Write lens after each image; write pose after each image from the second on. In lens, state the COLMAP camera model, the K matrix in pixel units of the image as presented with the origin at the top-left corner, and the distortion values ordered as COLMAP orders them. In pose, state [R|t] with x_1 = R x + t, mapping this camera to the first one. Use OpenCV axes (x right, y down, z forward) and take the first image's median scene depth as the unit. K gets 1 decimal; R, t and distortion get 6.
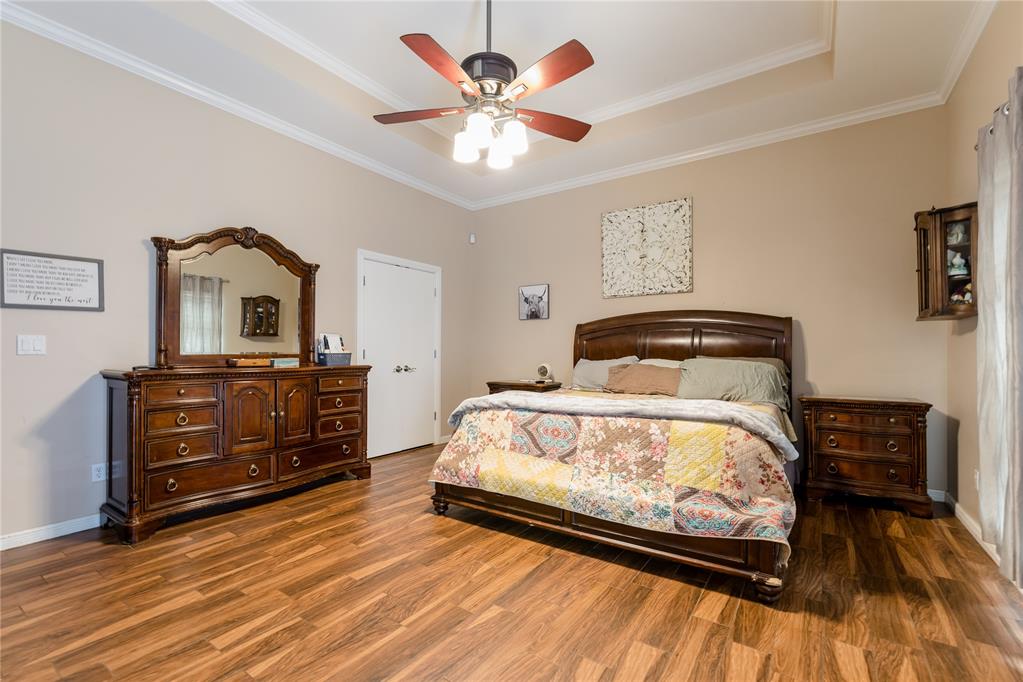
lens RADIAL K [[439.0, 0, 515.9], [0, 439.0, 338.6], [0, 0, 1]] dist [-0.002834, -0.009455]
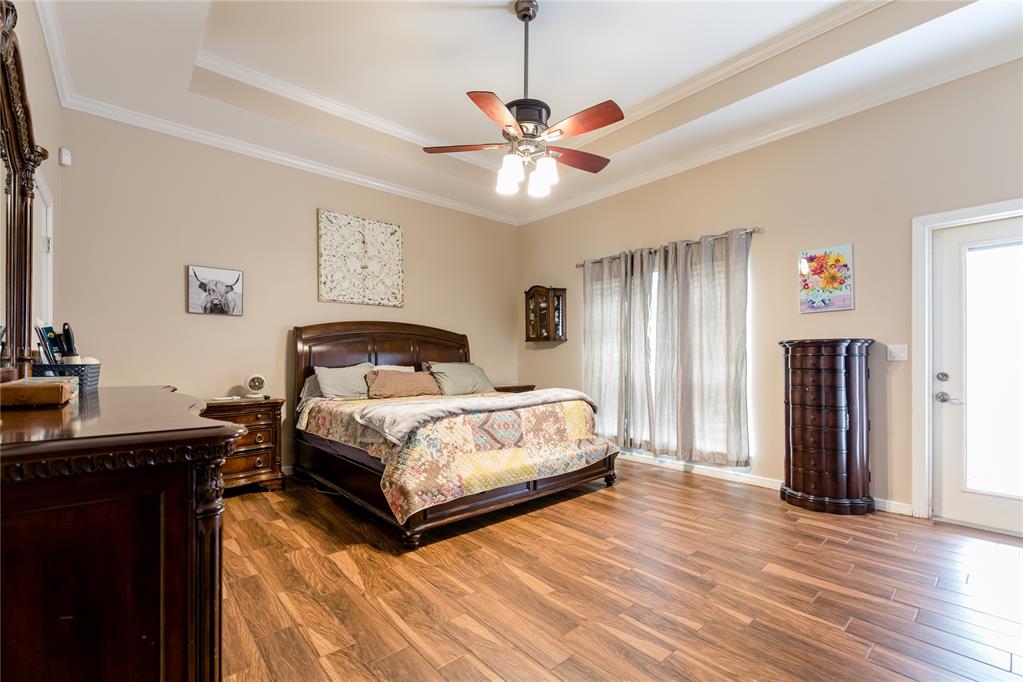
lens RADIAL K [[439.0, 0, 515.9], [0, 439.0, 338.6], [0, 0, 1]] dist [-0.002834, -0.009455]
pose [[0.260198, 0.039787, 0.964735, -1.078432], [-0.029148, 0.999019, -0.033340, 0.012743], [-0.965115, -0.019445, 0.261103, 0.658457]]
